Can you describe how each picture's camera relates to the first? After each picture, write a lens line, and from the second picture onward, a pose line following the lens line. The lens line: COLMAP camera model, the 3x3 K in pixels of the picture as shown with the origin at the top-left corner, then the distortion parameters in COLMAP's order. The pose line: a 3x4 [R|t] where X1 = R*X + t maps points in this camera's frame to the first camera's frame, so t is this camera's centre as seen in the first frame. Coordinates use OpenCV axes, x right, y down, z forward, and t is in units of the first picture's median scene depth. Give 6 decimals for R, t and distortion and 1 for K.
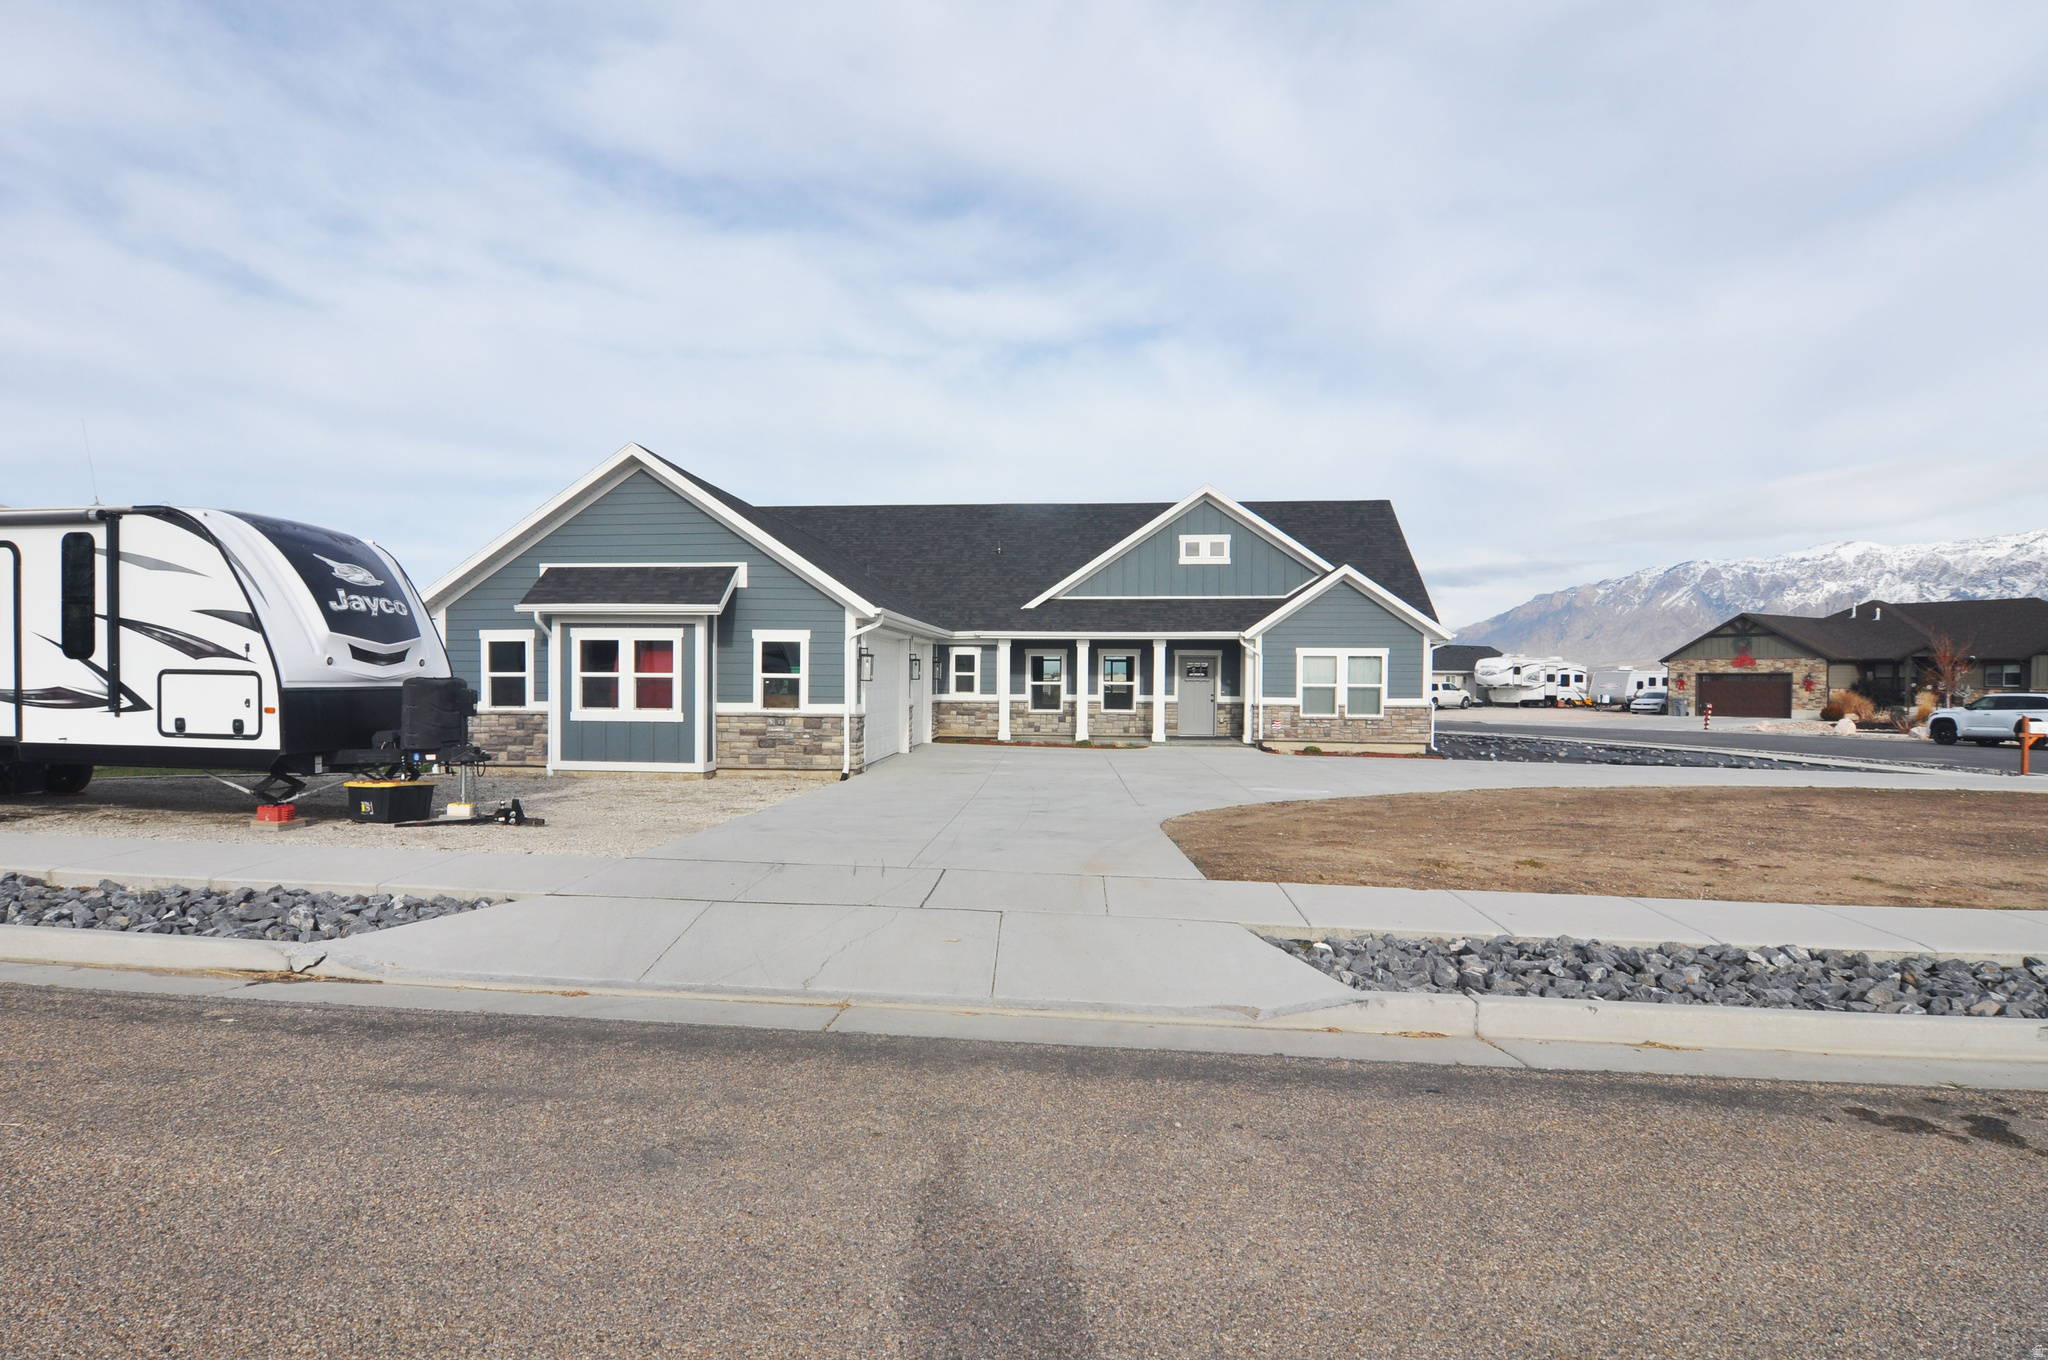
lens RADIAL K [[1063.2, 0, 936.8], [0, 1063.2, 677.3], [0, 0, 1]] dist [-0.009763, -0.000848]
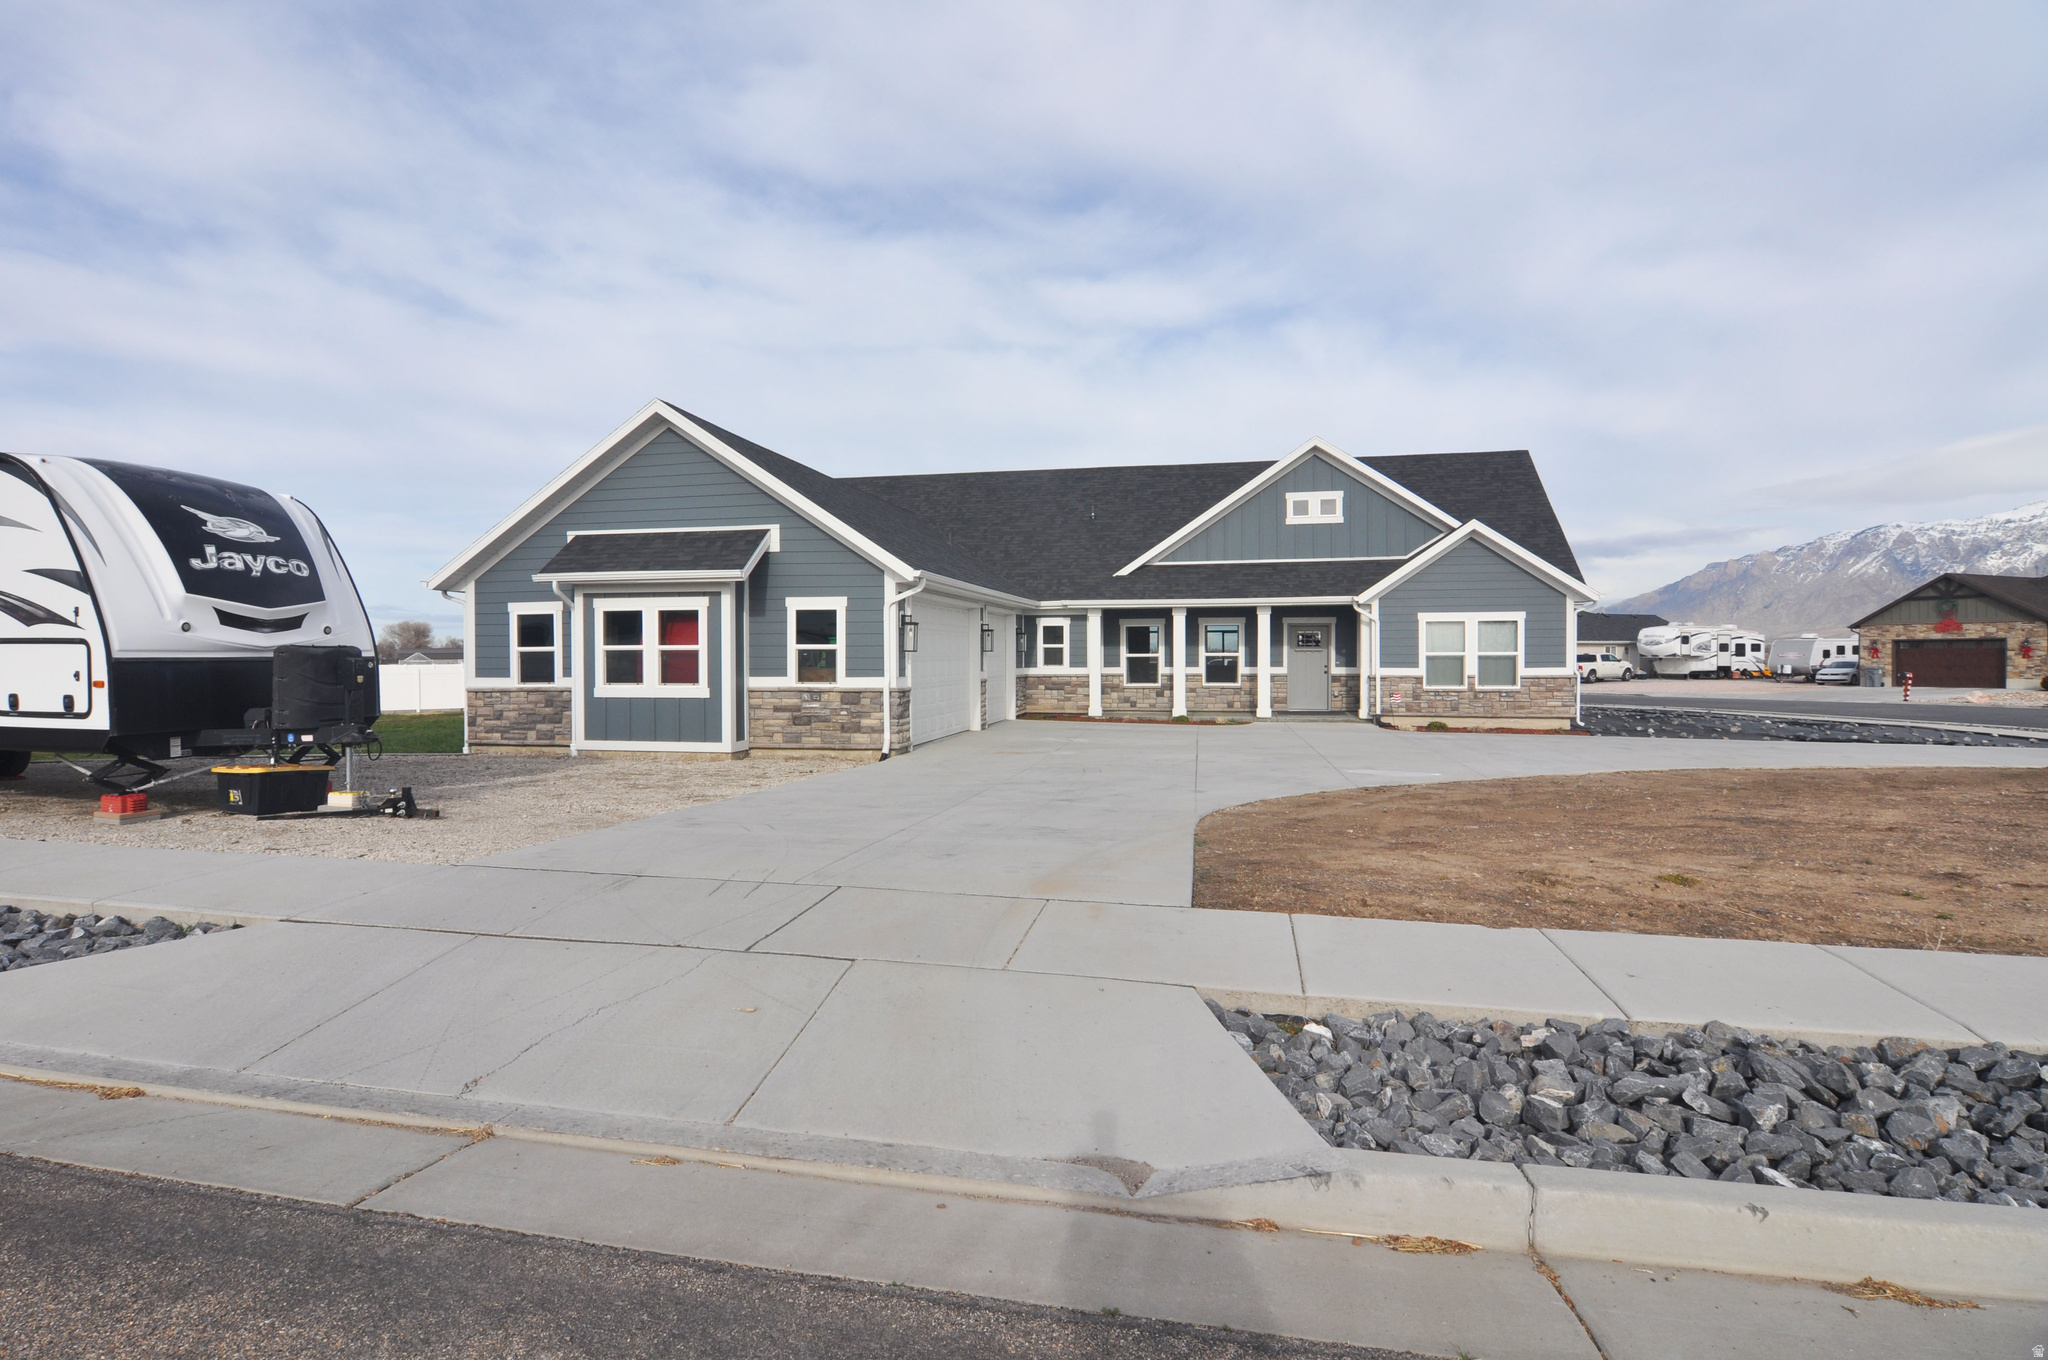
lens RADIAL K [[1011.0, 0, 989.7], [0, 1011.0, 653.7], [0, 0, 1]] dist [-0.005111, -0.006608]
pose [[0.994171, -0.011132, -0.107243, 0.067711], [0.010723, 0.999933, -0.004386, 0.006968], [0.107284, 0.003211, 0.994223, 0.105679]]
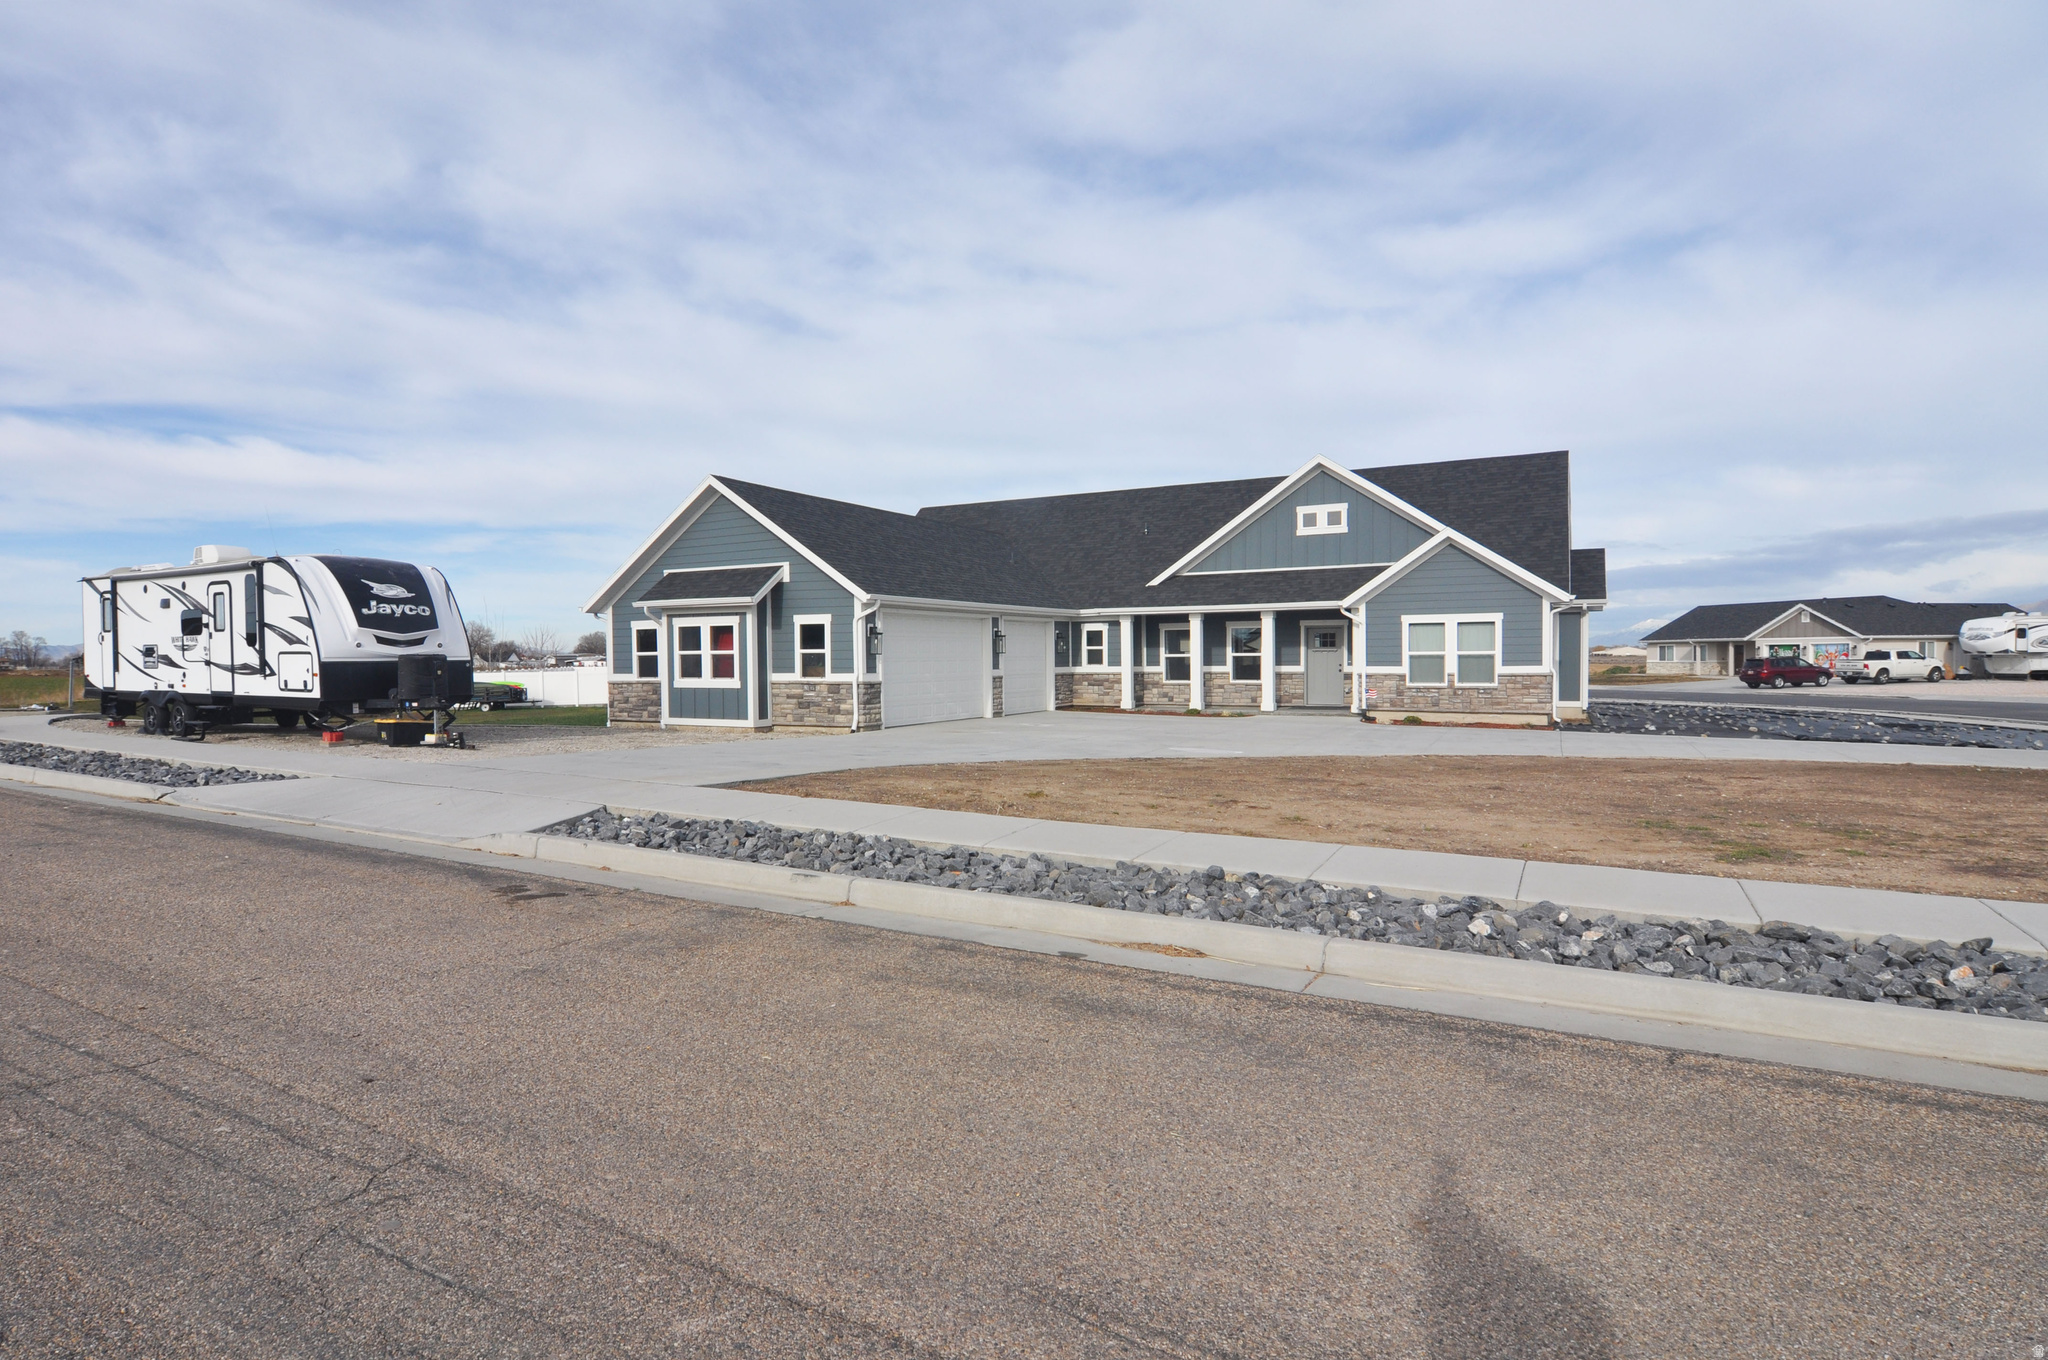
lens RADIAL K [[1116.5, 0, 1072.3], [0, 1116.5, 685.3], [0, 0, 1]] dist [-0.000803, -0.009489]
pose [[0.922358, -0.004430, -0.386310, 0.455640], [0.013860, 0.999670, 0.021630, 0.010126], [0.386087, -0.025304, 0.922115, -0.067303]]
